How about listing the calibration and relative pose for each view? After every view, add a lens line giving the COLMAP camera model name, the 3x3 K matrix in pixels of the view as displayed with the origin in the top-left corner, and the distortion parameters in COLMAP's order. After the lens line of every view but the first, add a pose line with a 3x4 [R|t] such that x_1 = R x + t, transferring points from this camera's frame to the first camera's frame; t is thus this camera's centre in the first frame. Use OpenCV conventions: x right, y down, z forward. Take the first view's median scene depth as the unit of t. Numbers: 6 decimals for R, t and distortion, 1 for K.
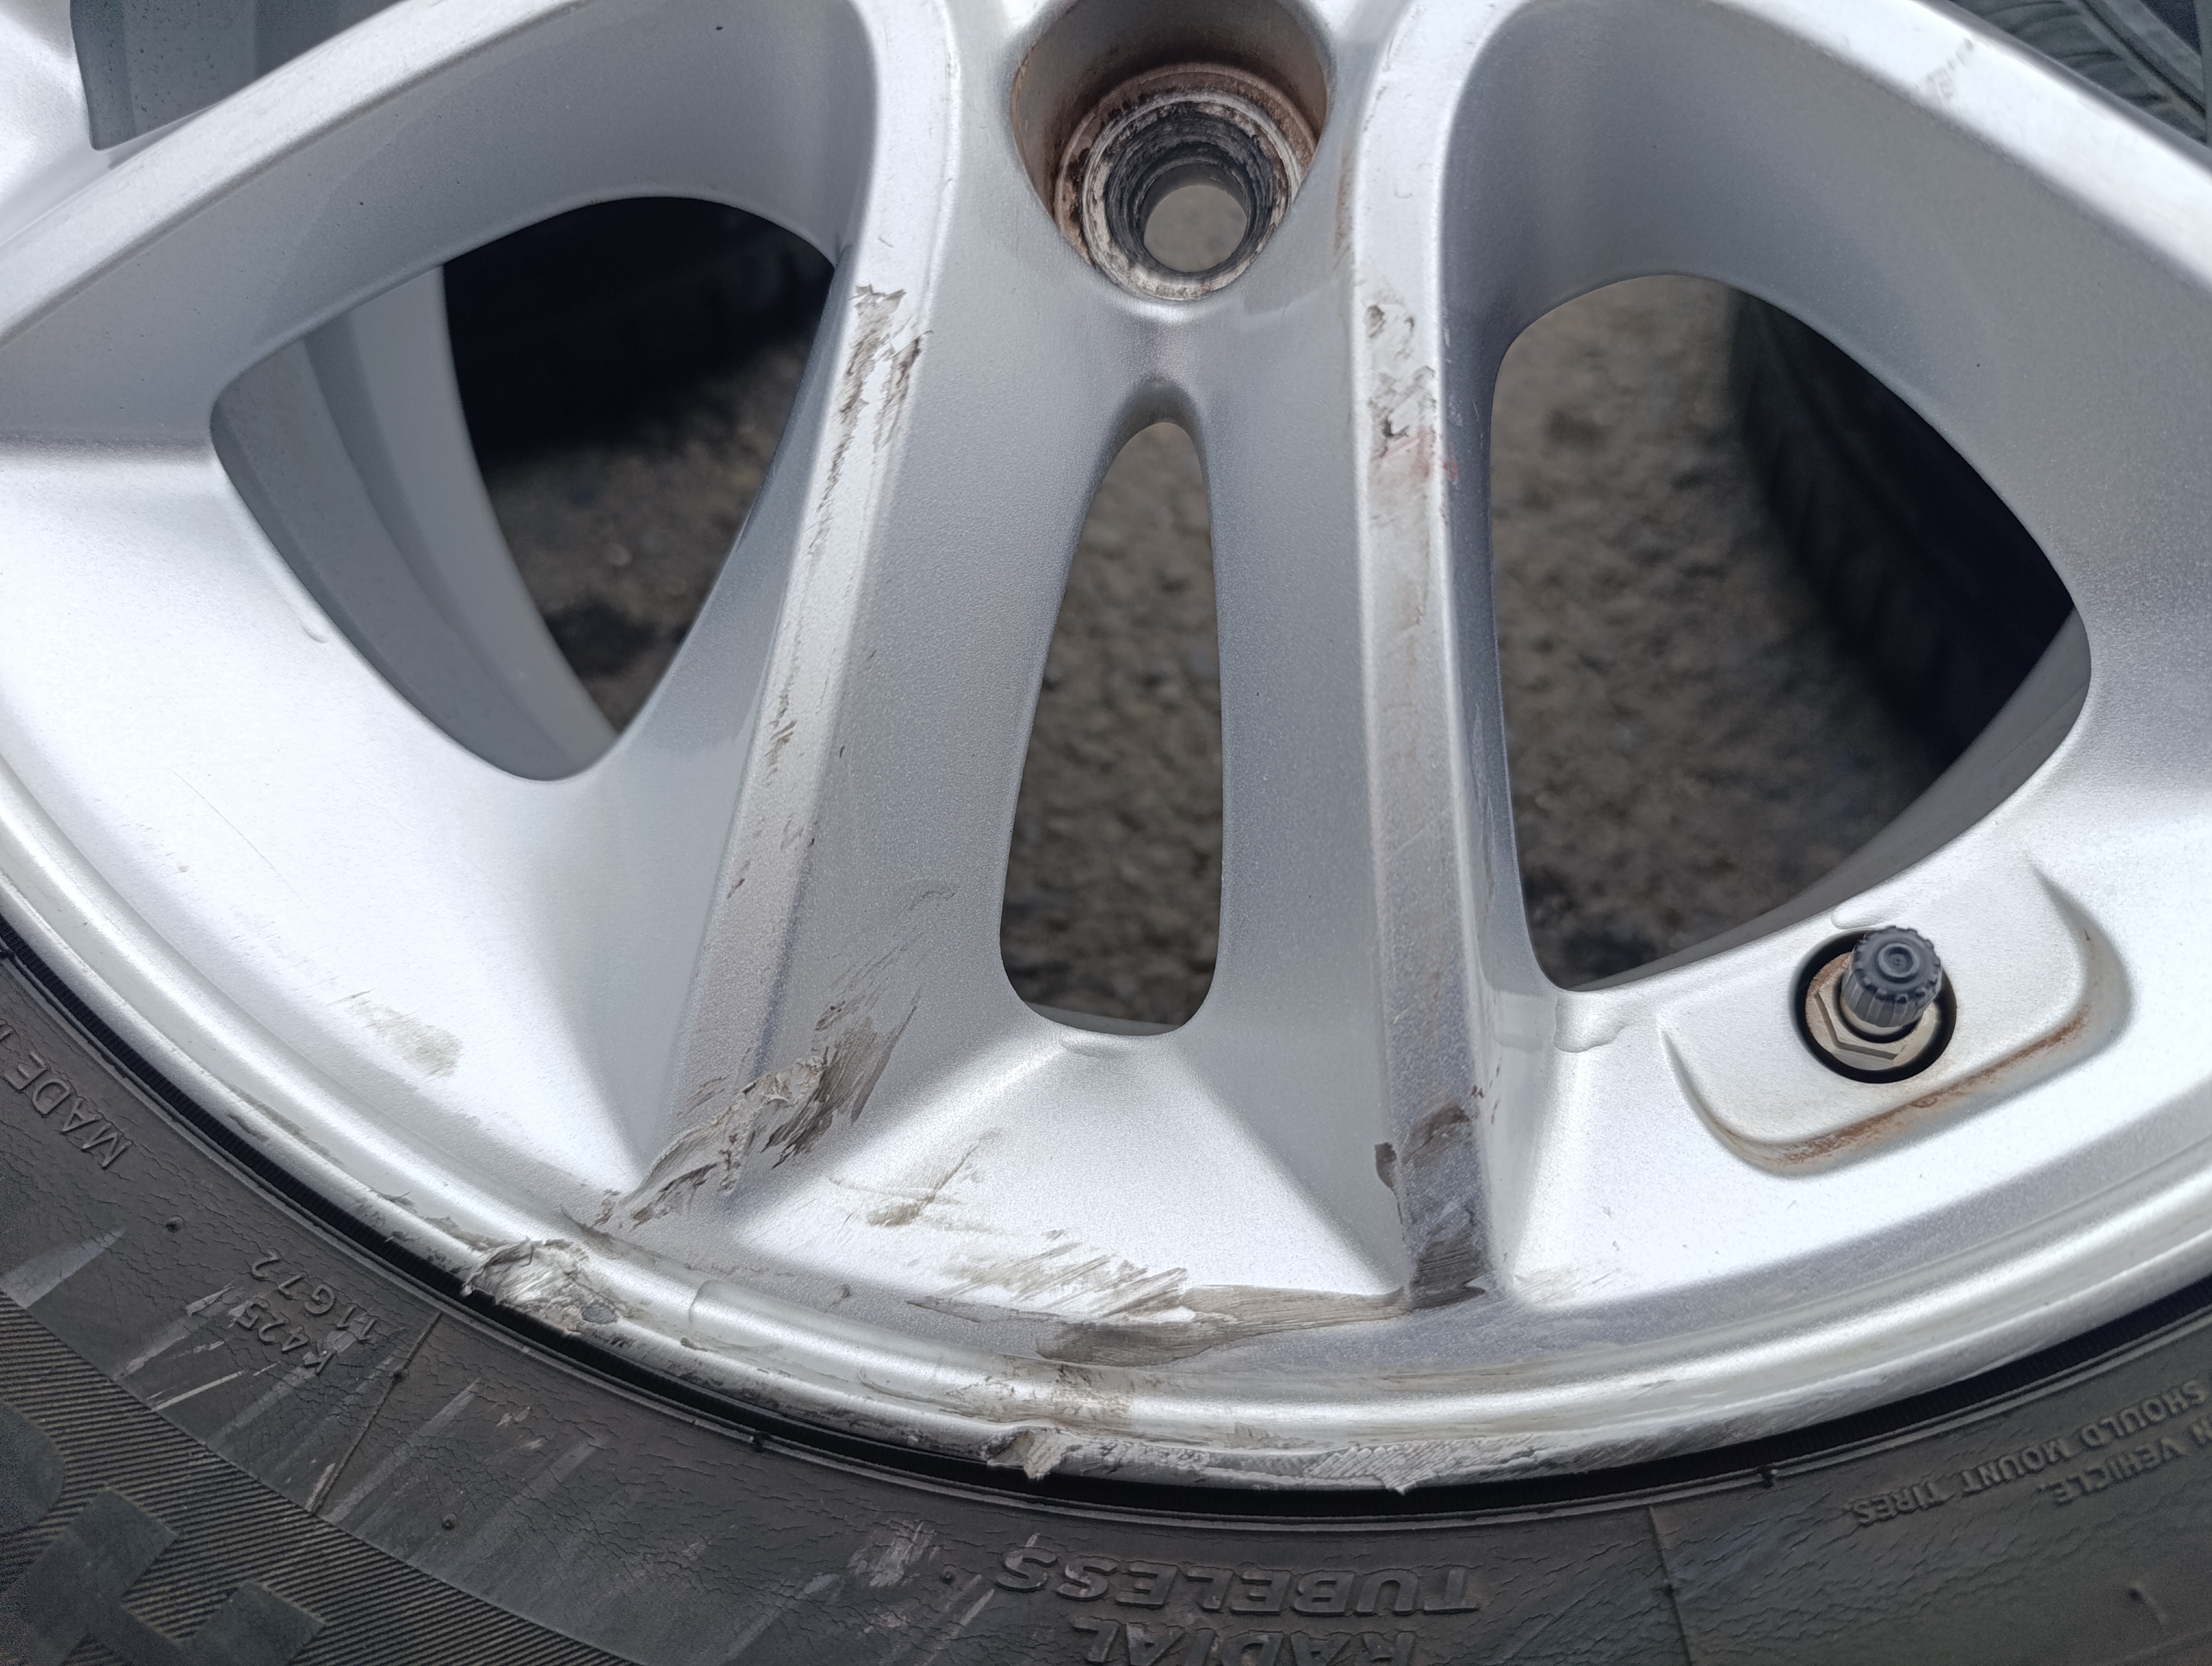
lens RADIAL K [[1652.8, 0, 1106.0], [0, 1652.8, 833.0], [0, 0, 1]] dist [-0.035683, -0.000720]
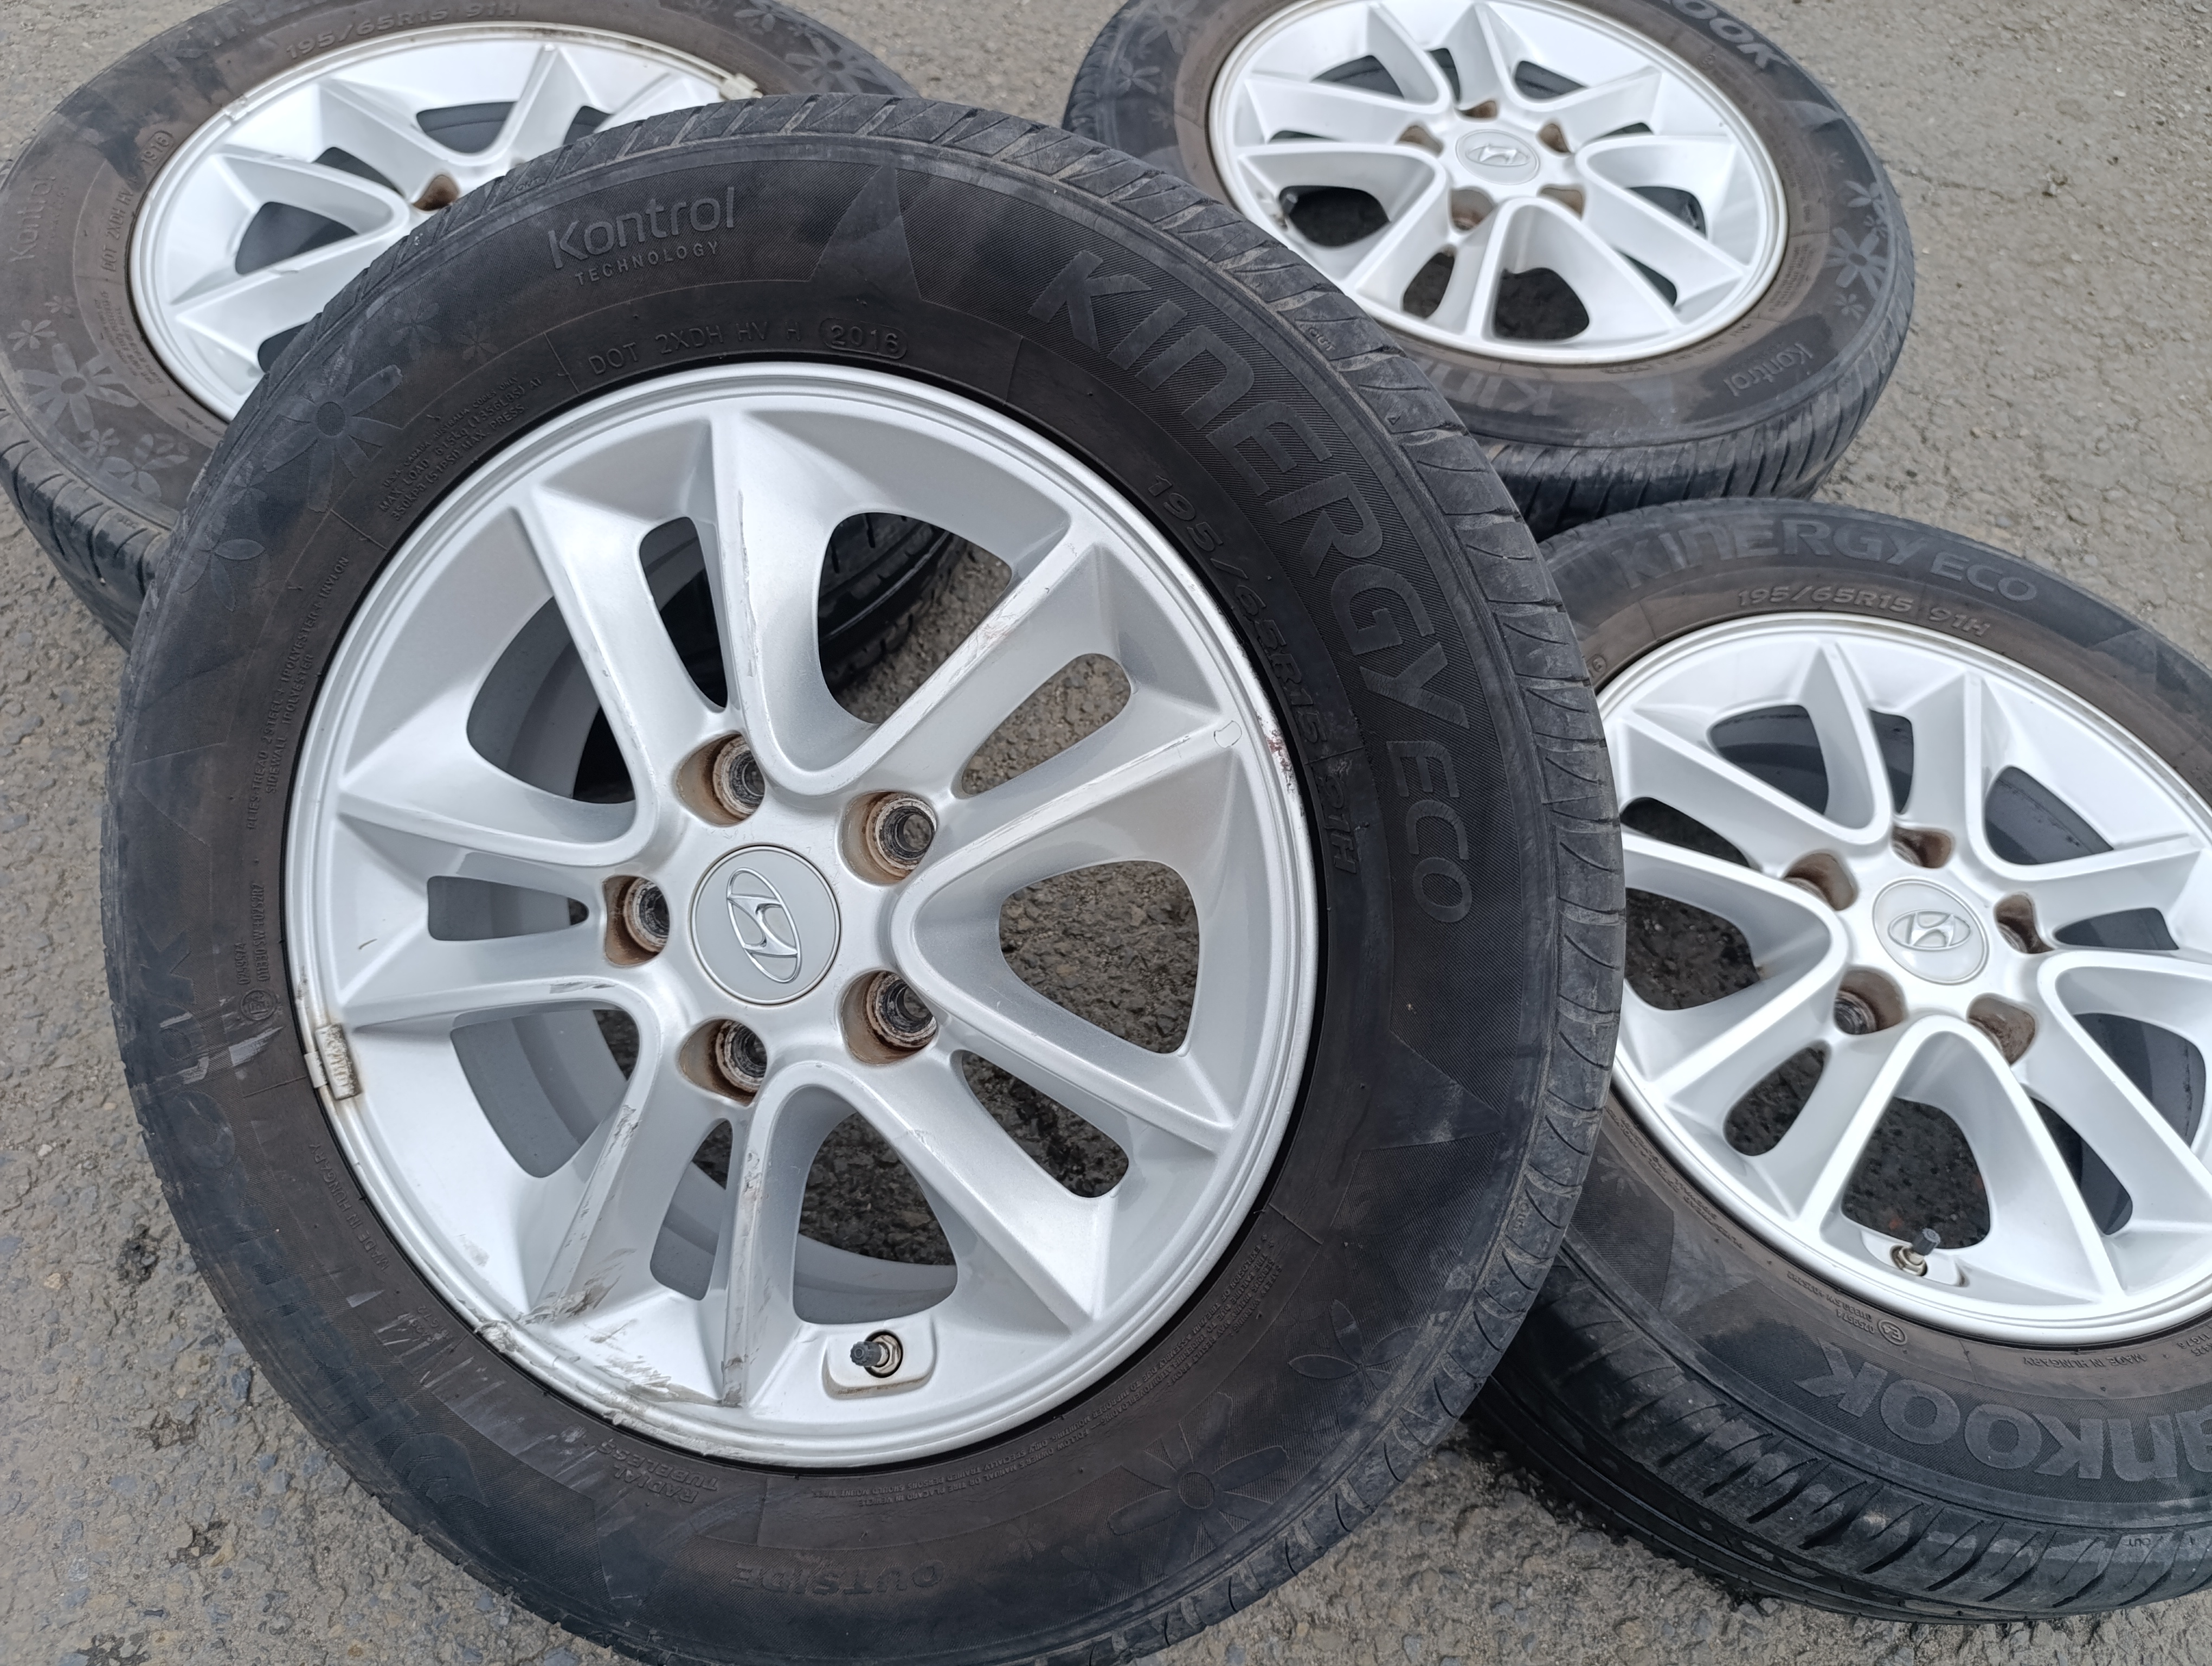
lens RADIAL K [[1587.3, 0, 1106.0], [0, 1587.3, 833.0], [0, 0, 1]] dist [-0.004826, -0.001604]
pose [[0.972294, 0.221280, -0.075366, 0.944540], [-0.214172, 0.972441, 0.092136, -1.366385], [0.093677, -0.073442, 0.992890, -2.169840]]
